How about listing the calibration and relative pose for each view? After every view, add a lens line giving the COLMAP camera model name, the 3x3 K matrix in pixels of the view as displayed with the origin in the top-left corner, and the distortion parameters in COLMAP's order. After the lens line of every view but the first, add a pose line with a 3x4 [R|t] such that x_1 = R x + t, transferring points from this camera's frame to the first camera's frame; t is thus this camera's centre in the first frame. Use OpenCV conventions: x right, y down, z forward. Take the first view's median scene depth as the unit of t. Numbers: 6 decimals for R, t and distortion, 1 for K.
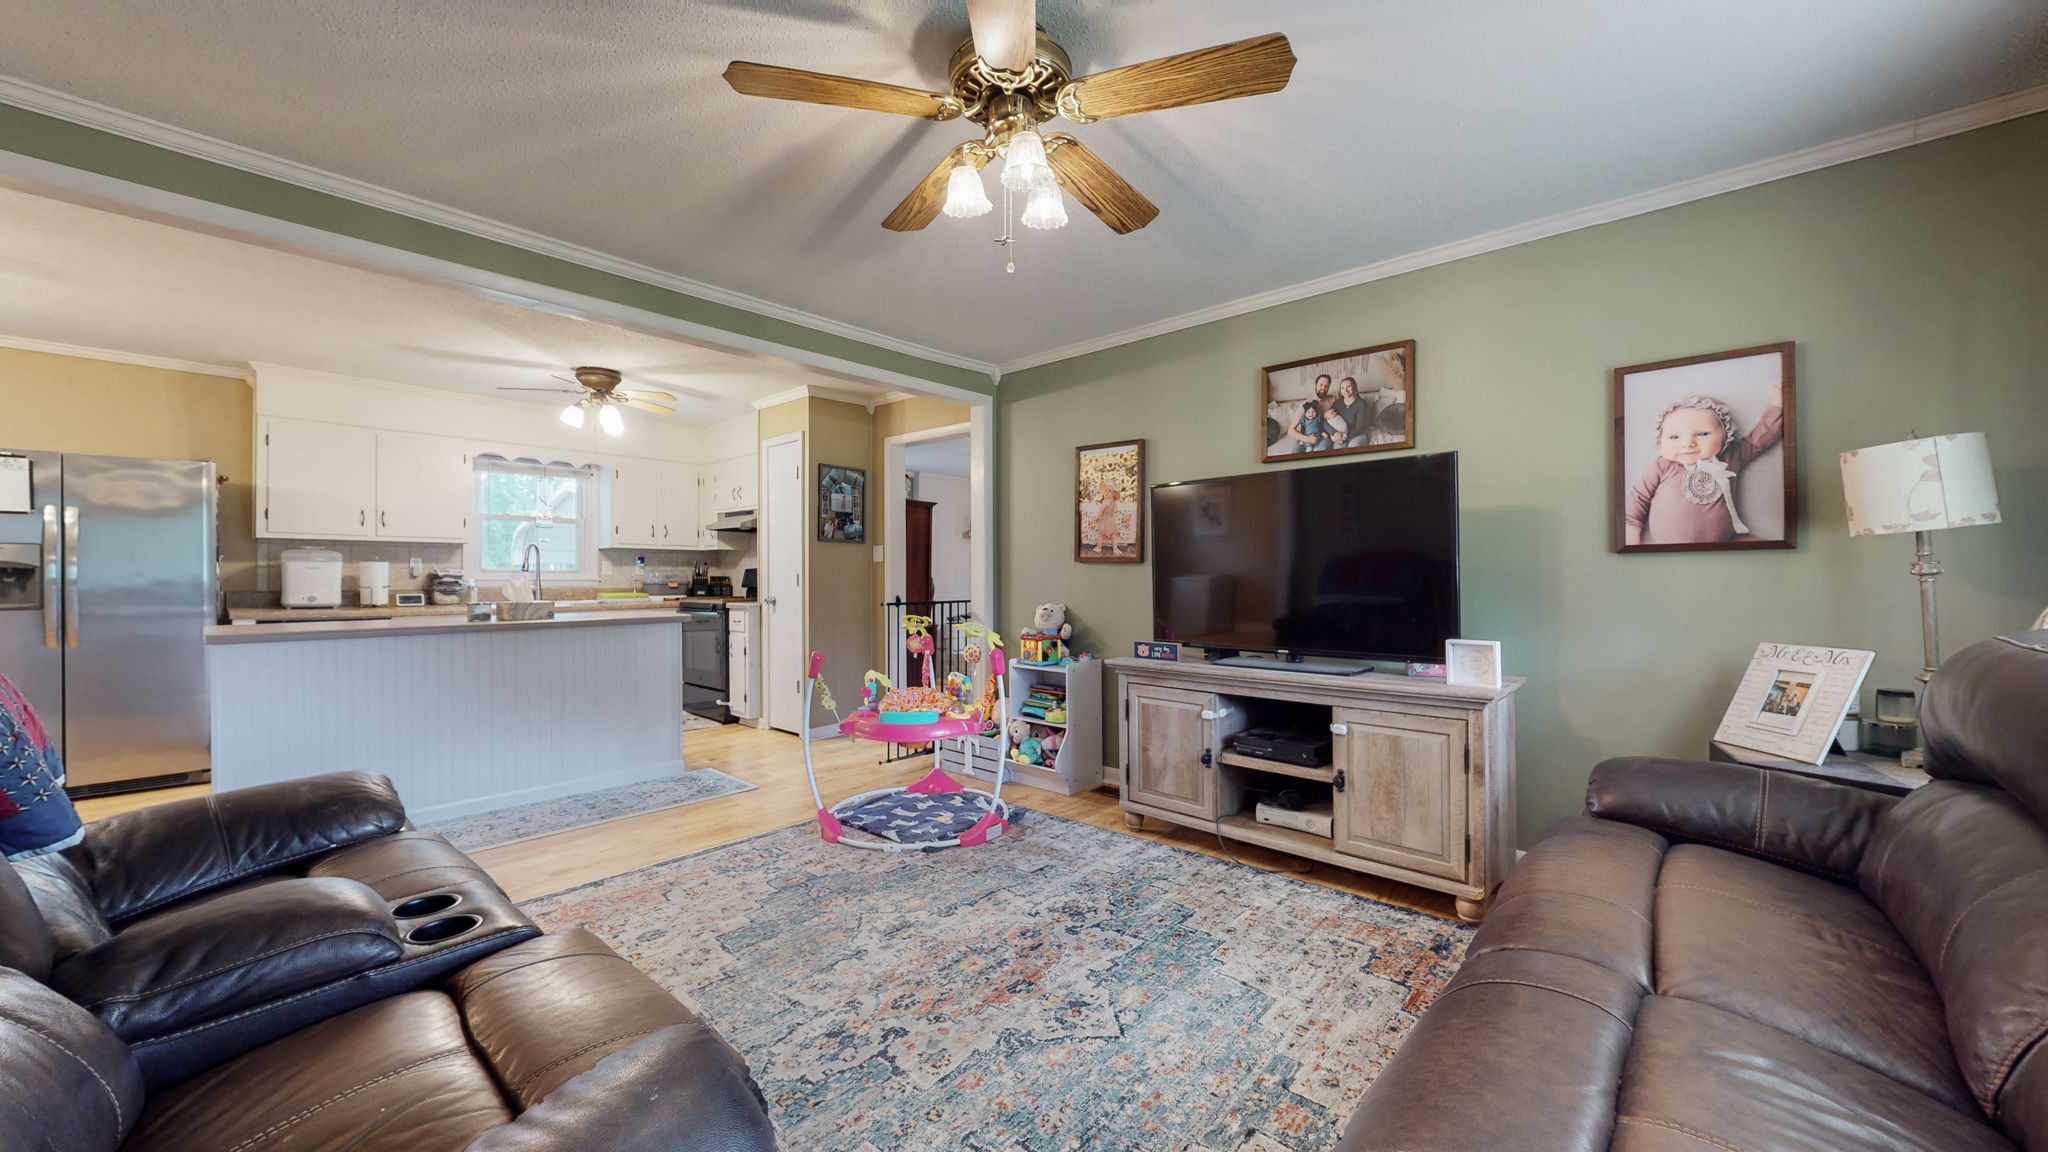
lens RADIAL K [[753.4, 0, 1025.4], [0, 753.4, 578.9], [0, 0, 1]] dist [-0.002327, -0.000088]
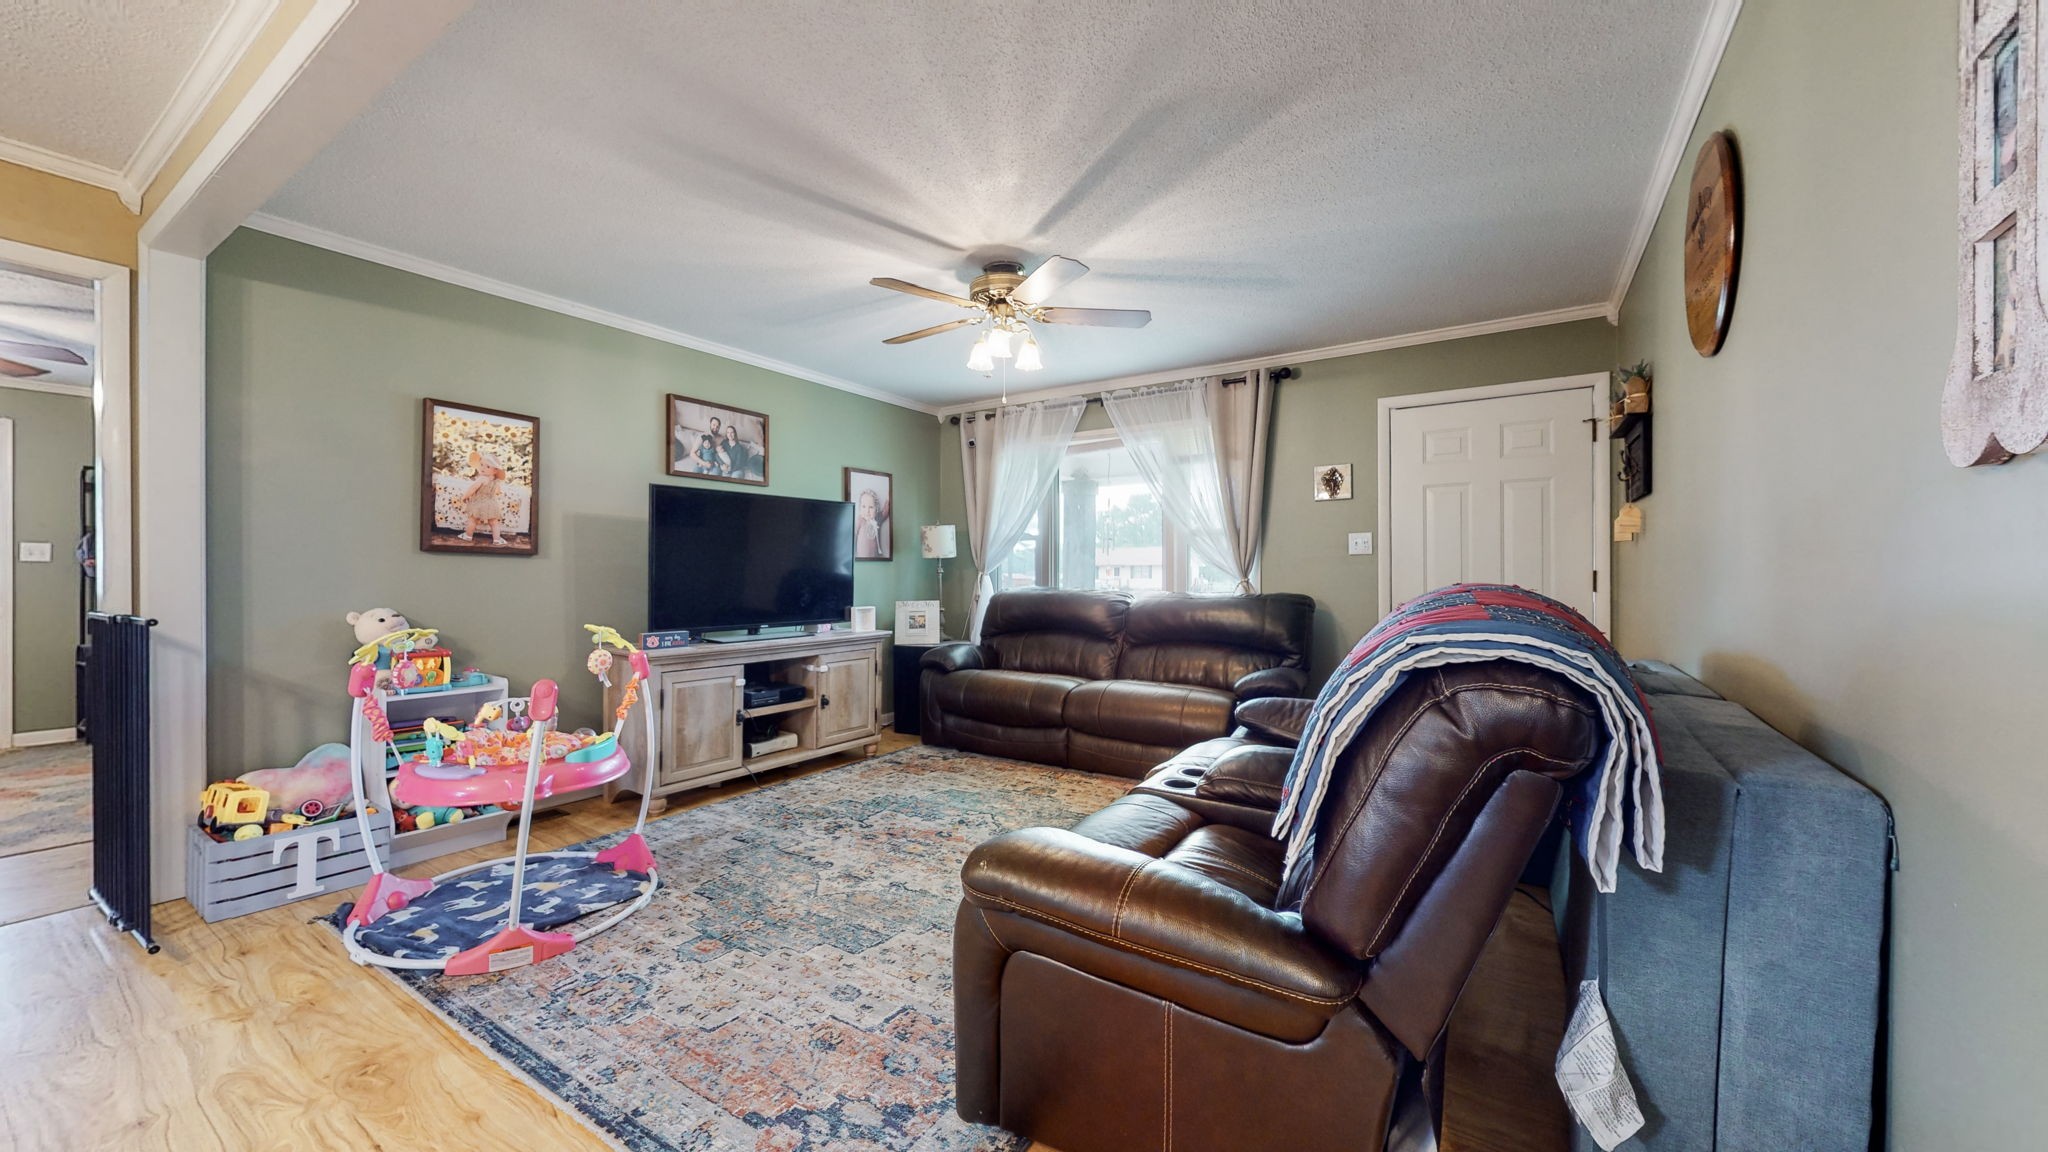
lens RADIAL K [[753.4, 0, 1026.1], [0, 753.4, 577.2], [0, 0, 1]] dist [-0.002327, -0.000088]
pose [[-0.154765, -0.000726, 0.987951, -1.058956], [0.002320, 0.999997, 0.001098, 0.006461], [-0.987949, 0.002462, -0.154762, 0.724666]]
